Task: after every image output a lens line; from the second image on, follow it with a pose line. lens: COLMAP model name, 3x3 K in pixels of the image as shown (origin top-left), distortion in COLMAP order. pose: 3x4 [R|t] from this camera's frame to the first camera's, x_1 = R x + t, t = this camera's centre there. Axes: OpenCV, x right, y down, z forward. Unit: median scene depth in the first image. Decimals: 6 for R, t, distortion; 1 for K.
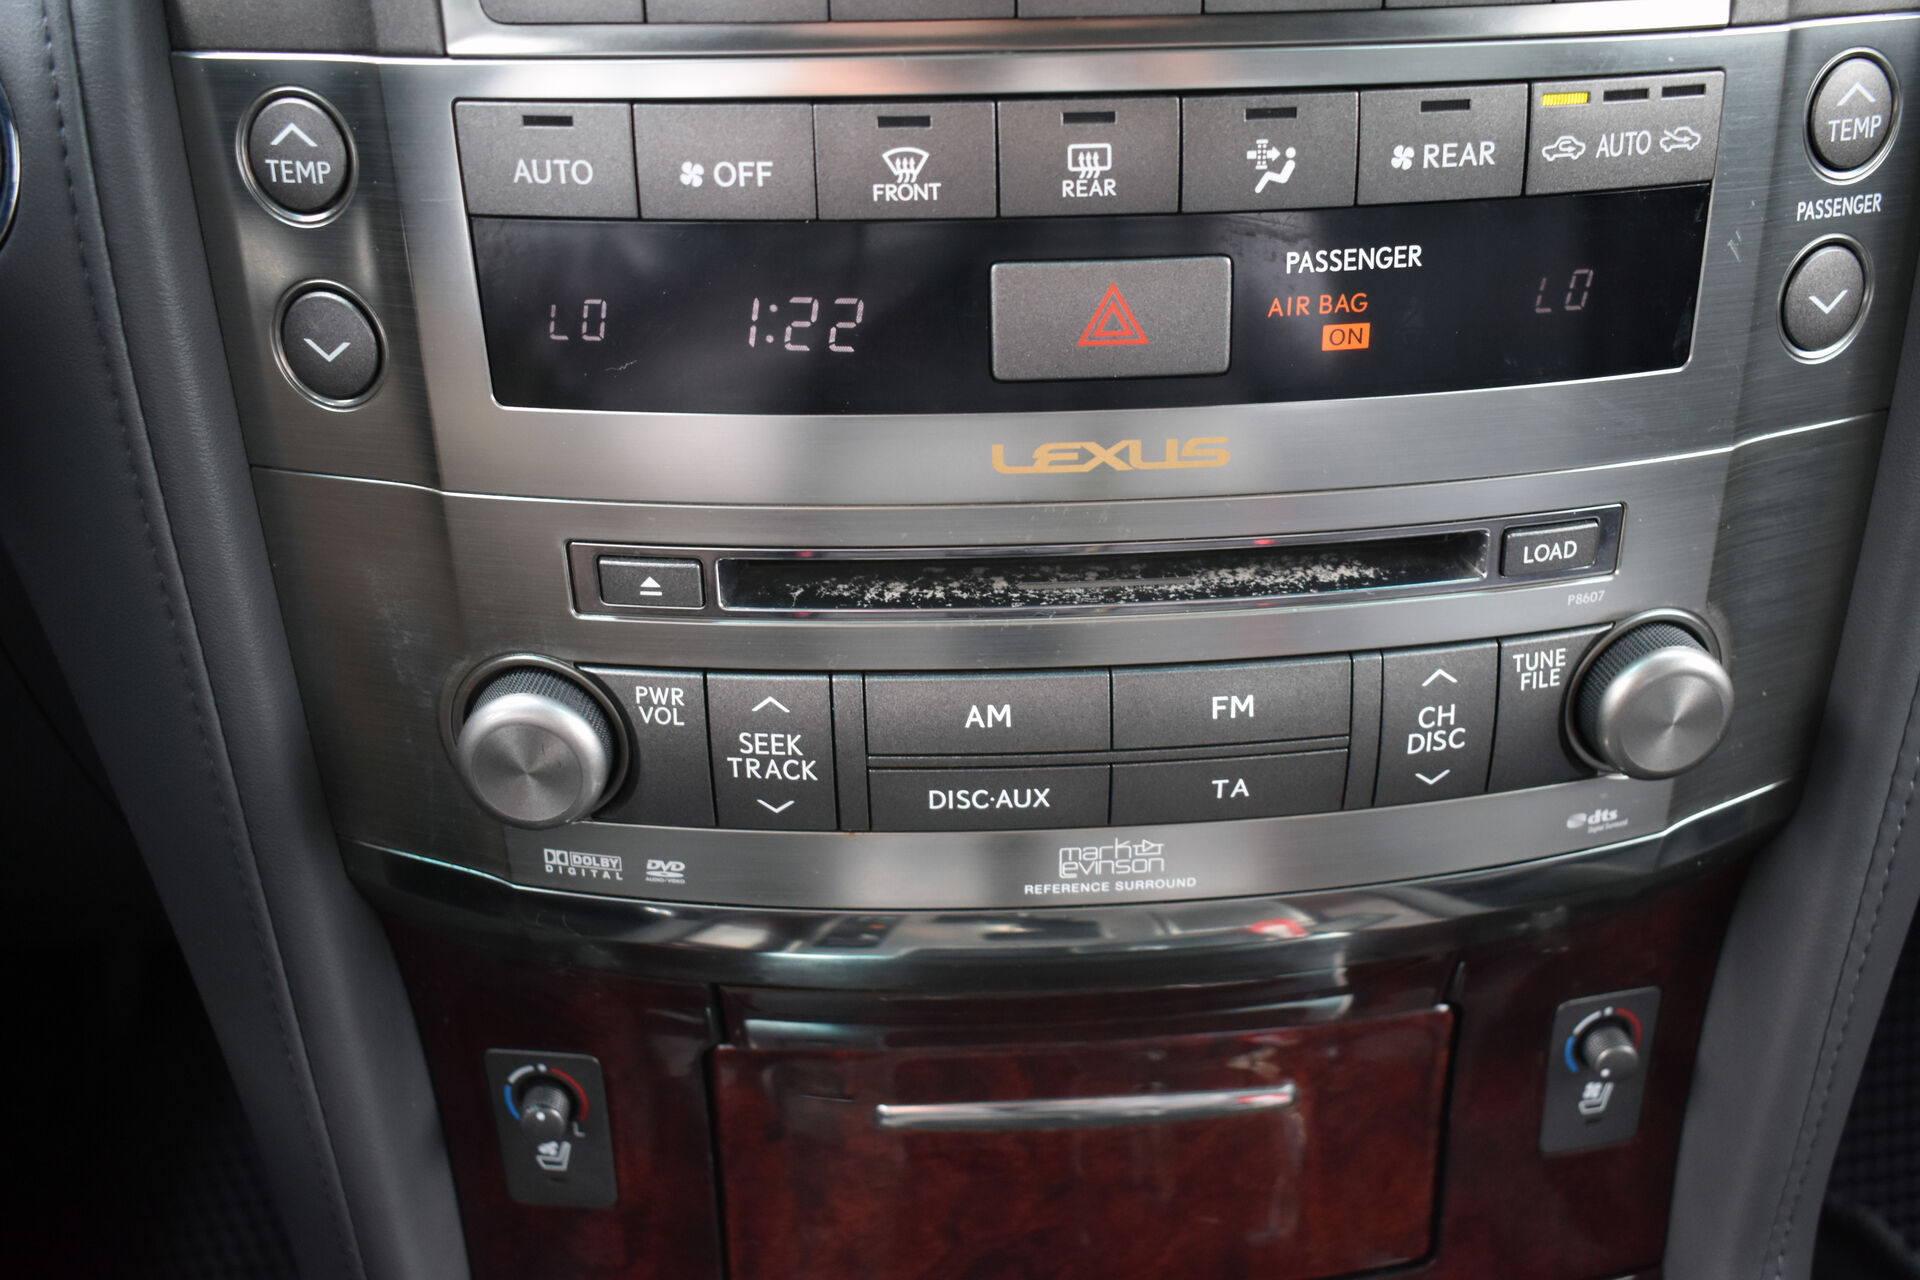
lens RADIAL K [[1942.2, 0, 960.0], [0, 1942.2, 640.0], [0, 0, 1]] dist [-0.082240, 0.020718]
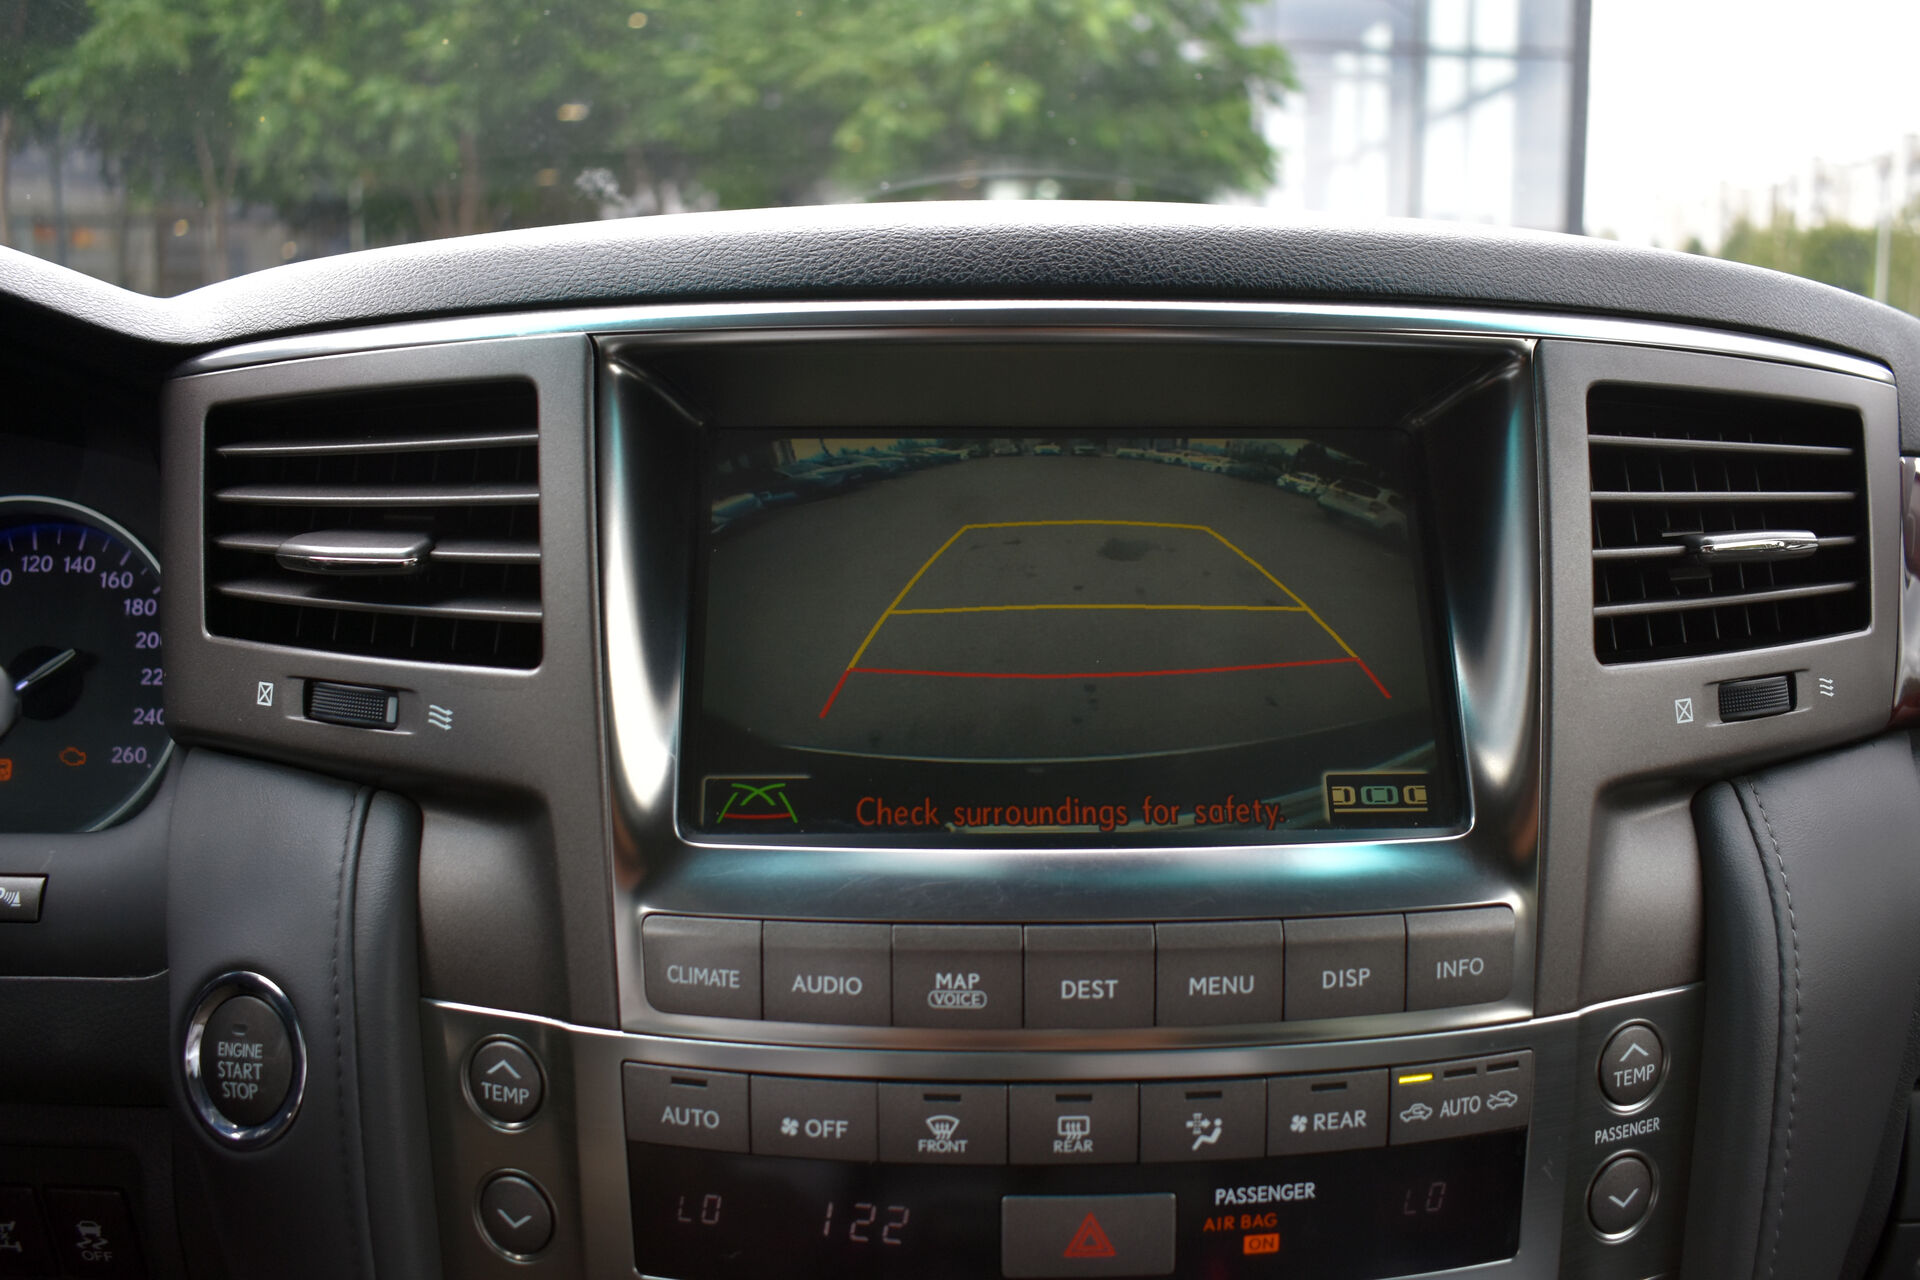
lens RADIAL K [[1711.4, 0, 960.0], [0, 1711.4, 640.0], [0, 0, 1]] dist [-0.083765, 0.001439]
pose [[0.999573, 0.023647, -0.017144, -0.002565], [-0.027561, 0.957944, -0.285628, -0.224466], [0.009669, 0.285978, 0.958187, -0.273090]]
